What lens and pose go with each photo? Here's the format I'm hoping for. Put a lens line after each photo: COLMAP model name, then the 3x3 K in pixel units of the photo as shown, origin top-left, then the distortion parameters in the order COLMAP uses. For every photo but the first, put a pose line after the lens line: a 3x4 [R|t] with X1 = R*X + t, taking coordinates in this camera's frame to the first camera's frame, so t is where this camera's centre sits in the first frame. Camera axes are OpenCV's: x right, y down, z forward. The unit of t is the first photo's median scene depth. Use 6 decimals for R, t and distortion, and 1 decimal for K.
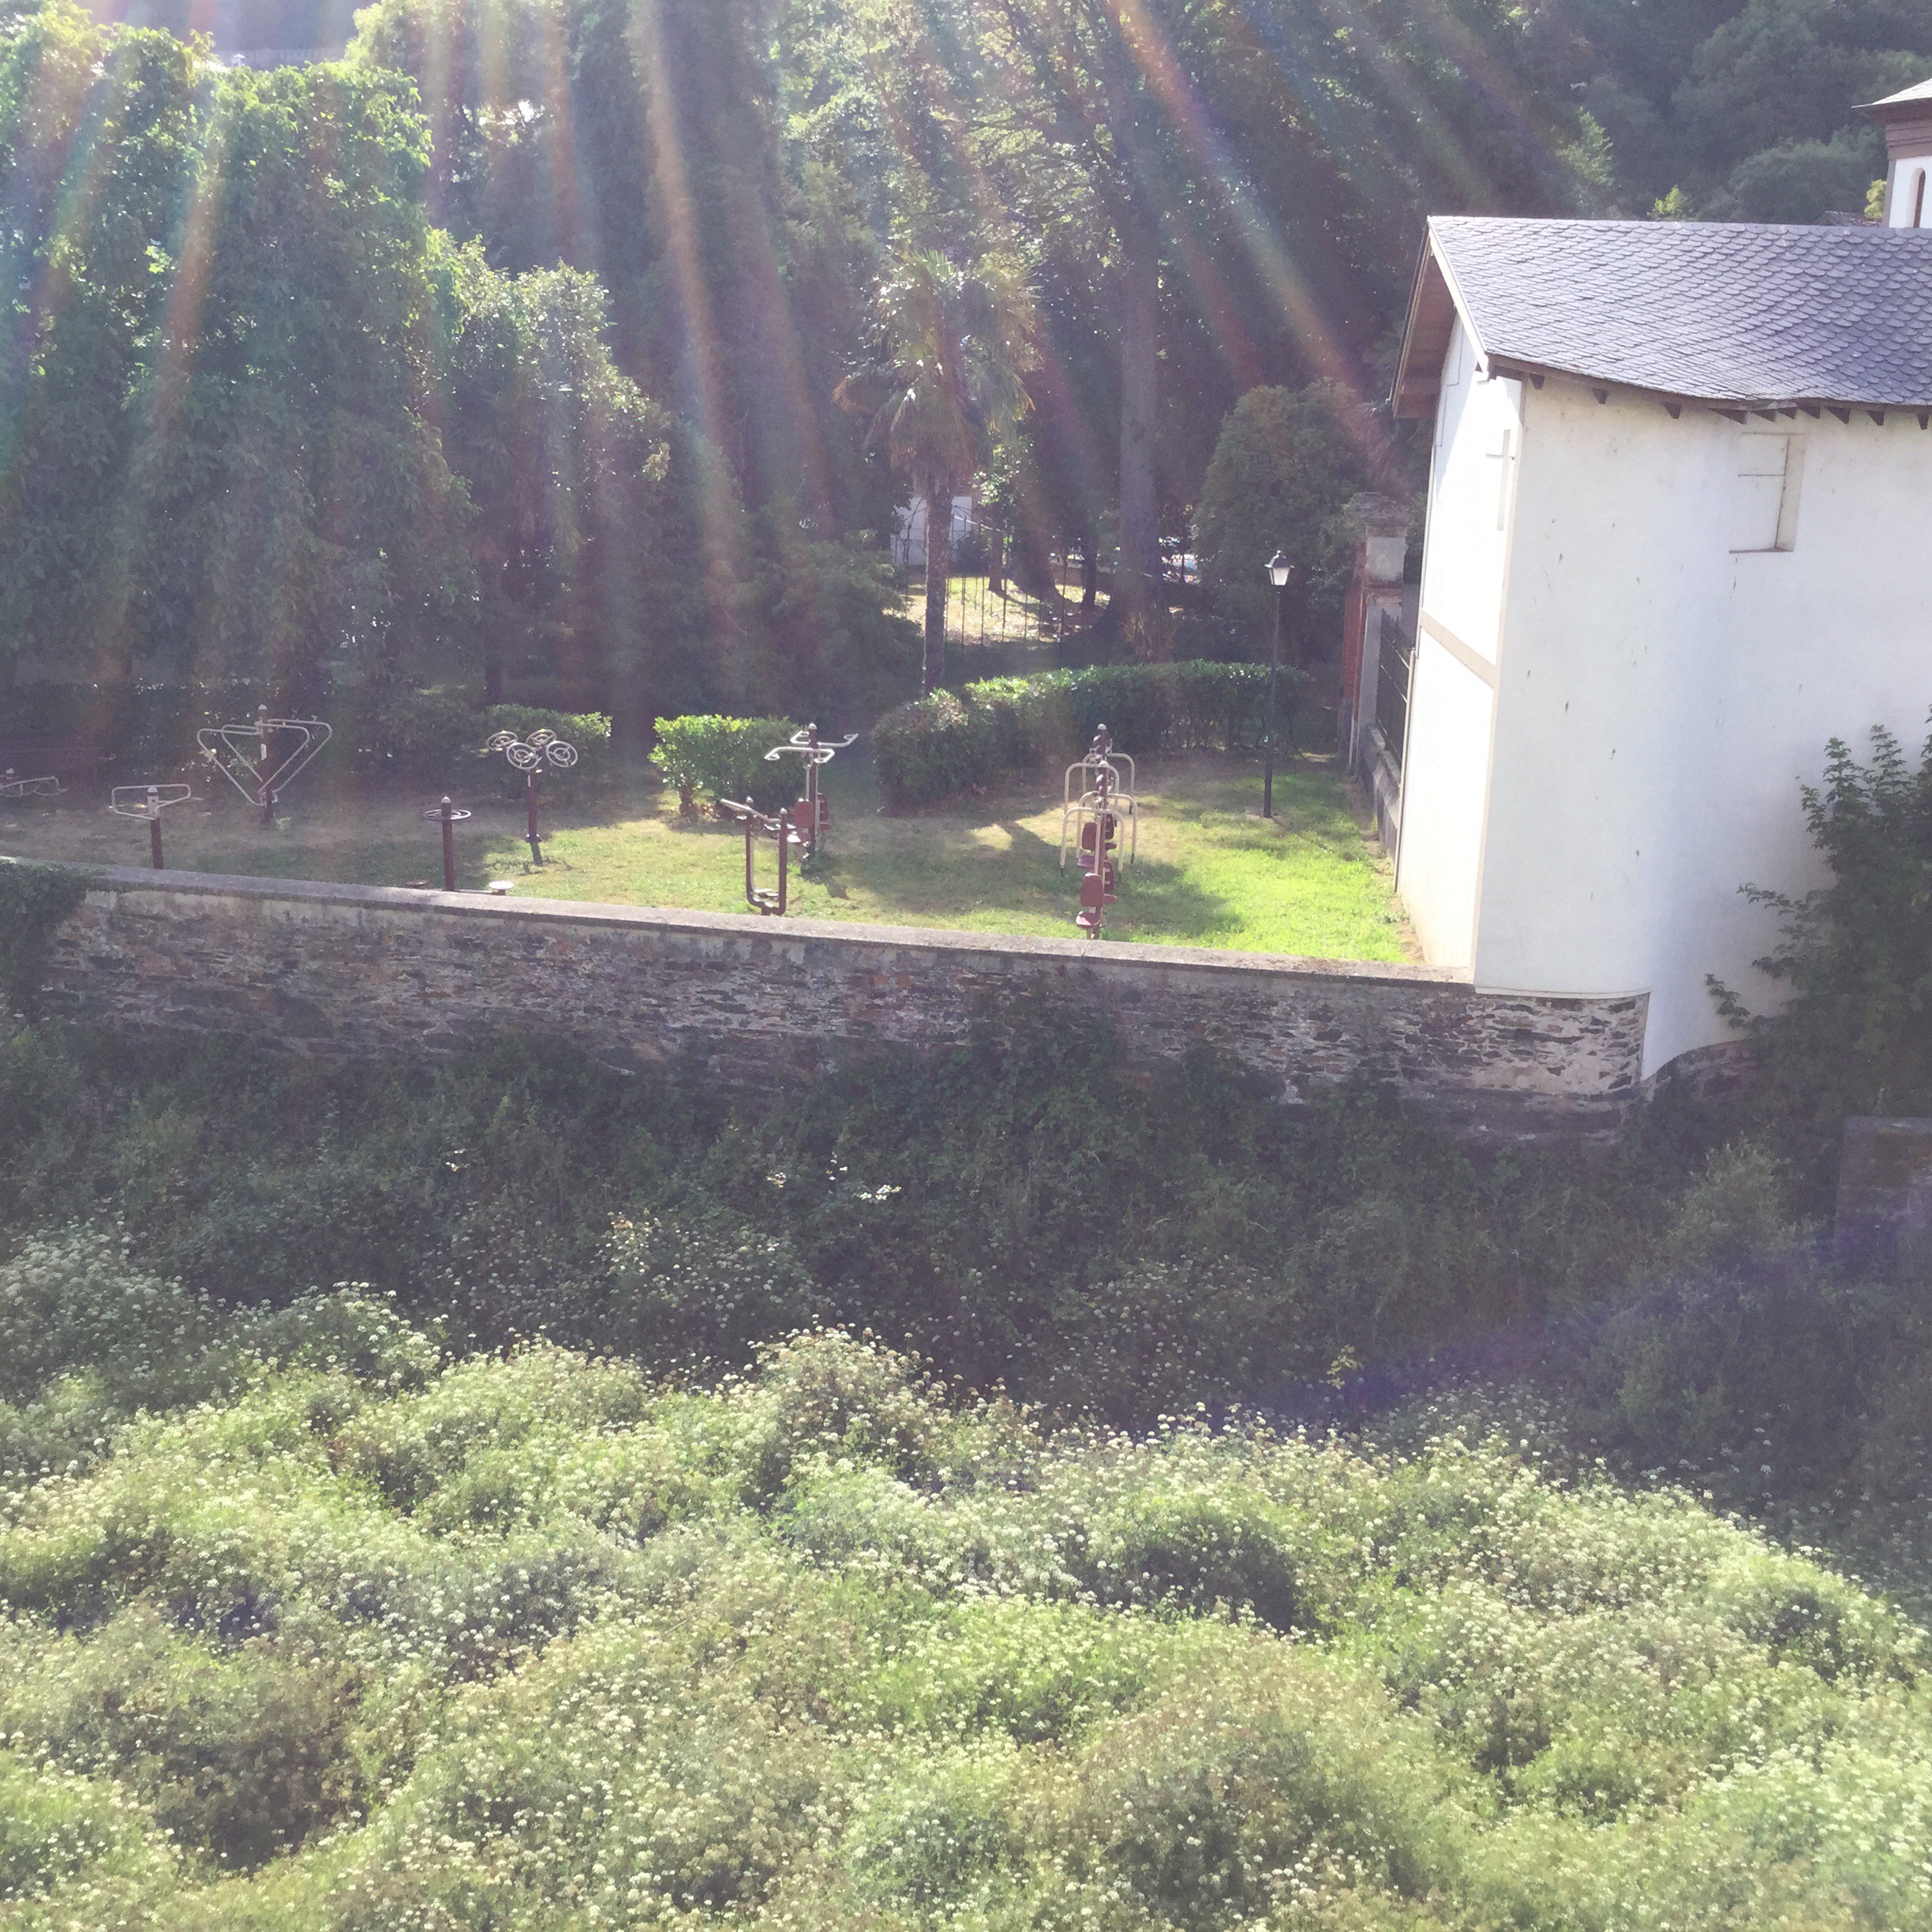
lens RADIAL K [[2230.3, 0, 966.3], [0, 2230.3, 966.9], [0, 0, 1]] dist [-0.007124, 0.000000]
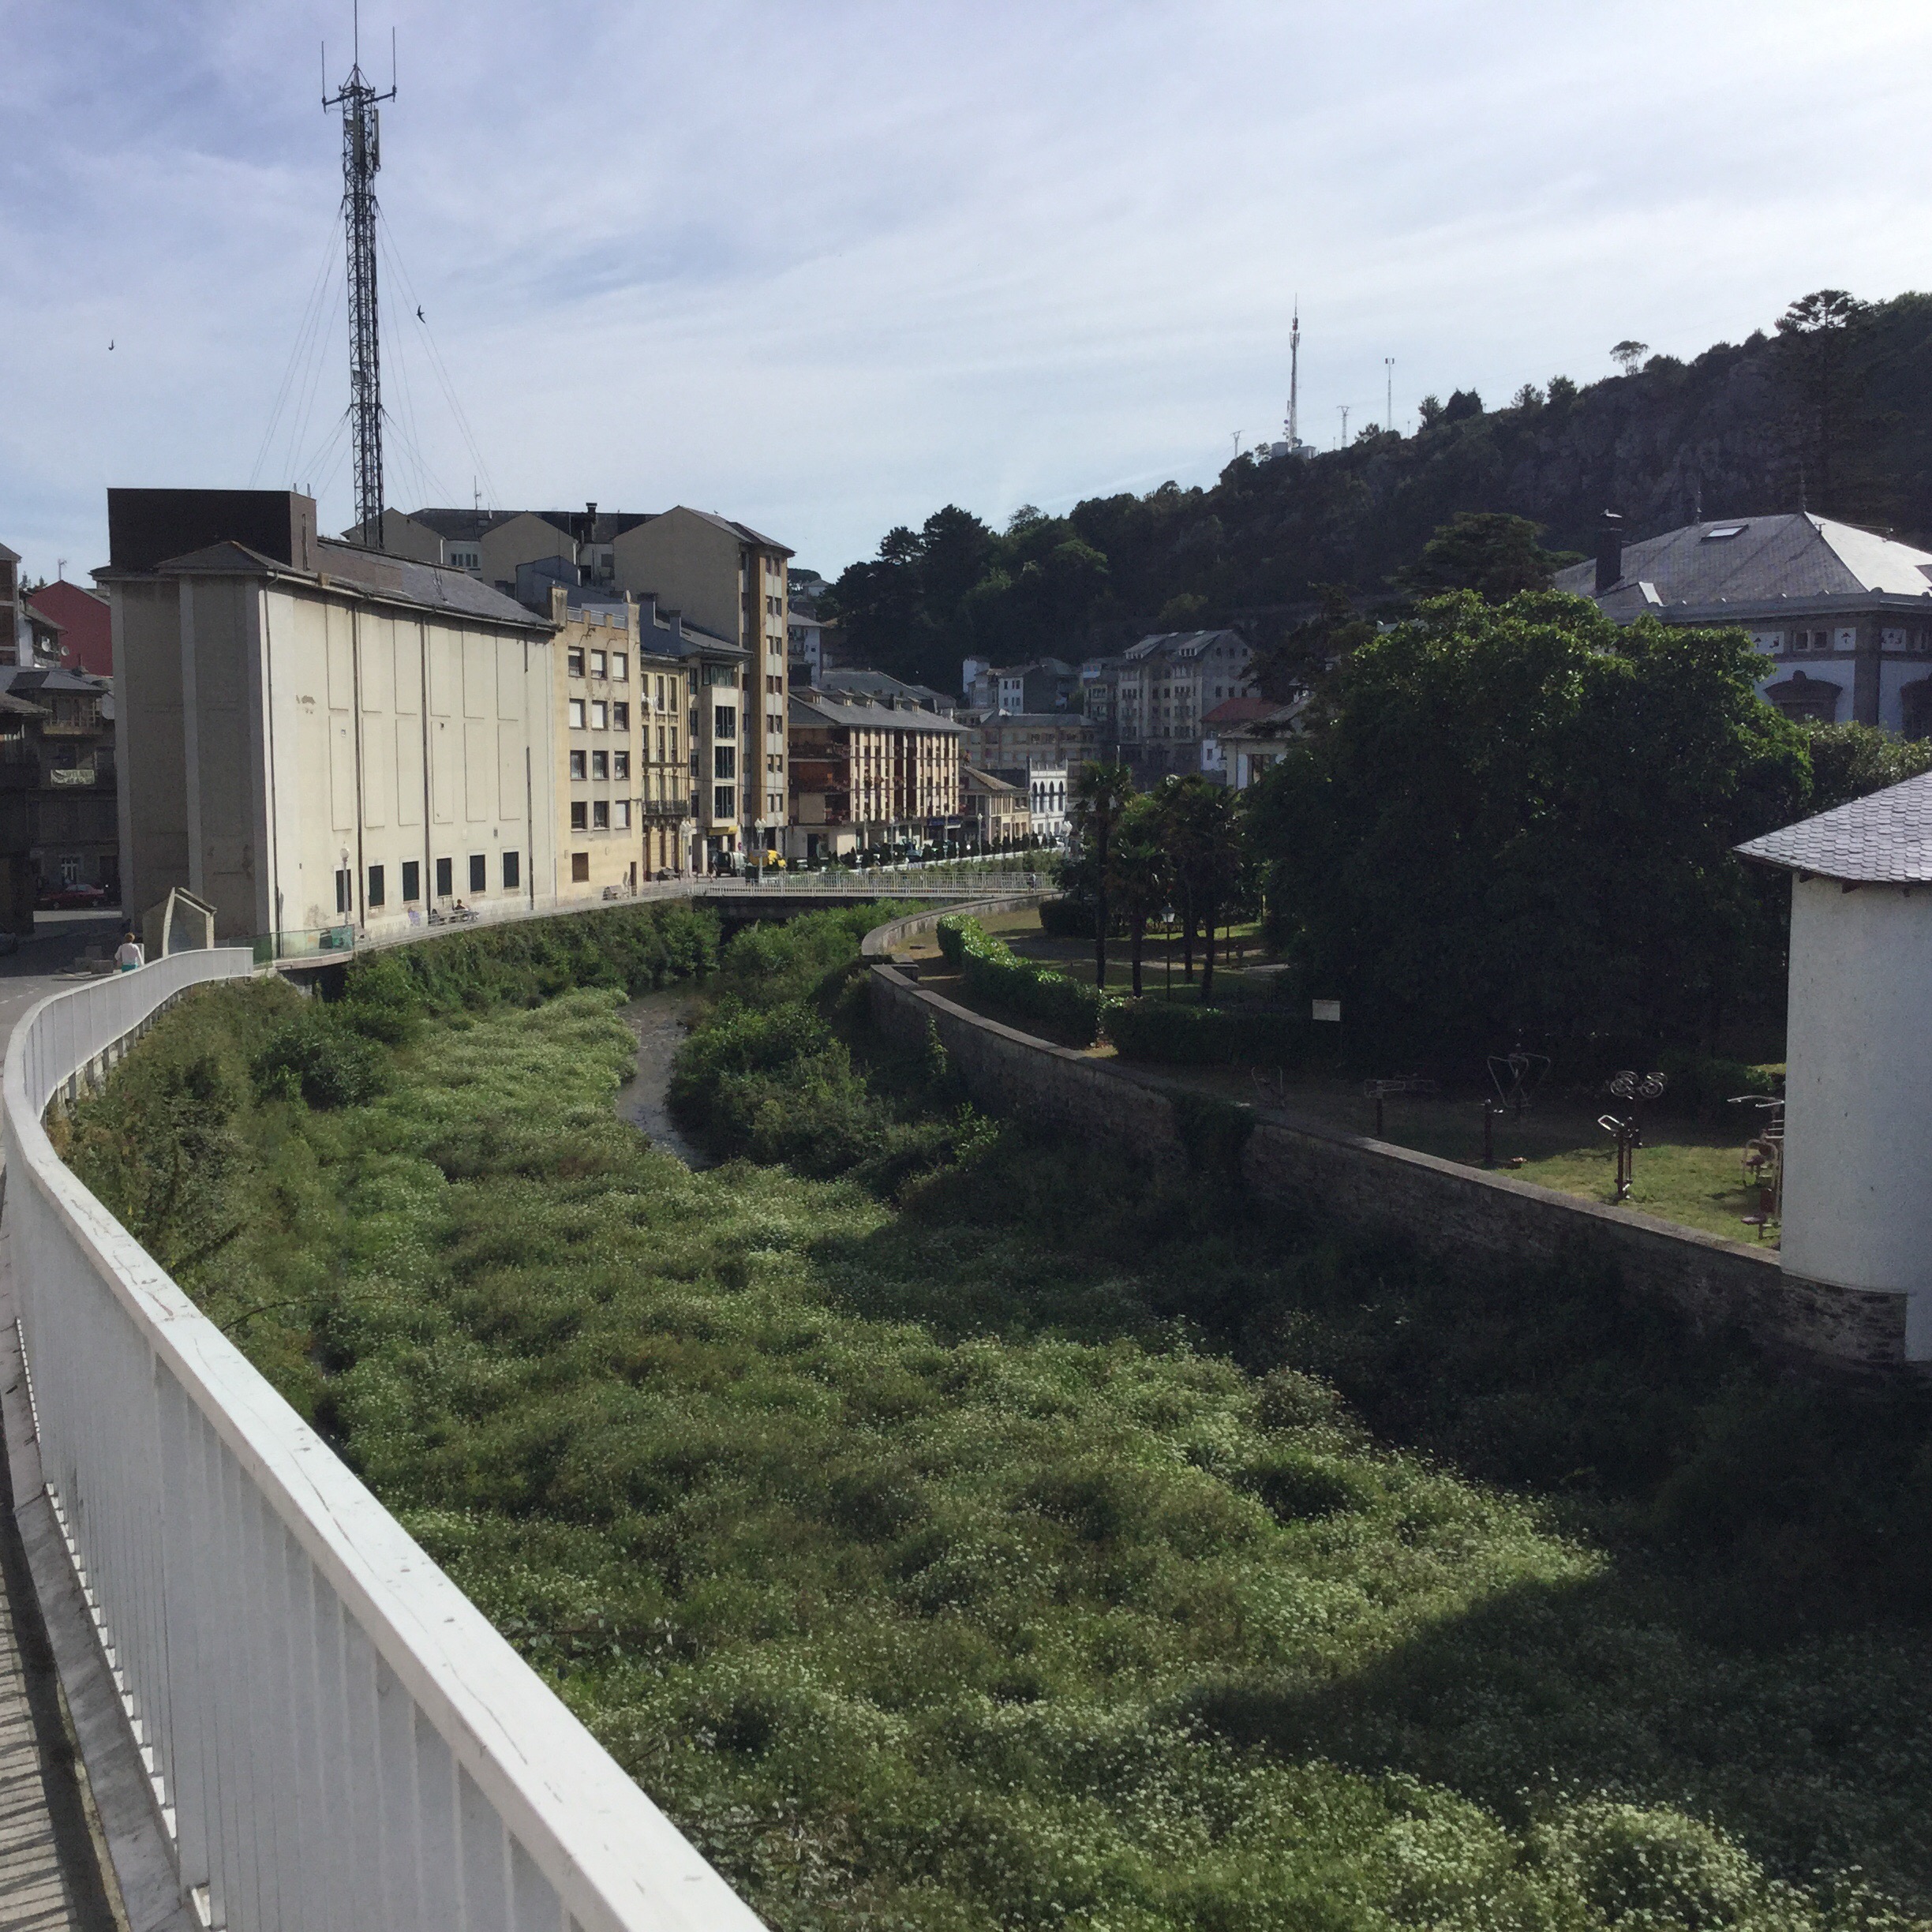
lens RADIAL K [[2230.3, 0, 965.9], [0, 2230.3, 967.1], [0, 0, 1]] dist [-0.007124, 0.000000]
pose [[0.546714, 0.038664, -0.836426, 1.137990], [-0.174495, 0.982262, -0.068650, 0.008565], [0.818936, 0.183484, 0.543763, -0.261021]]
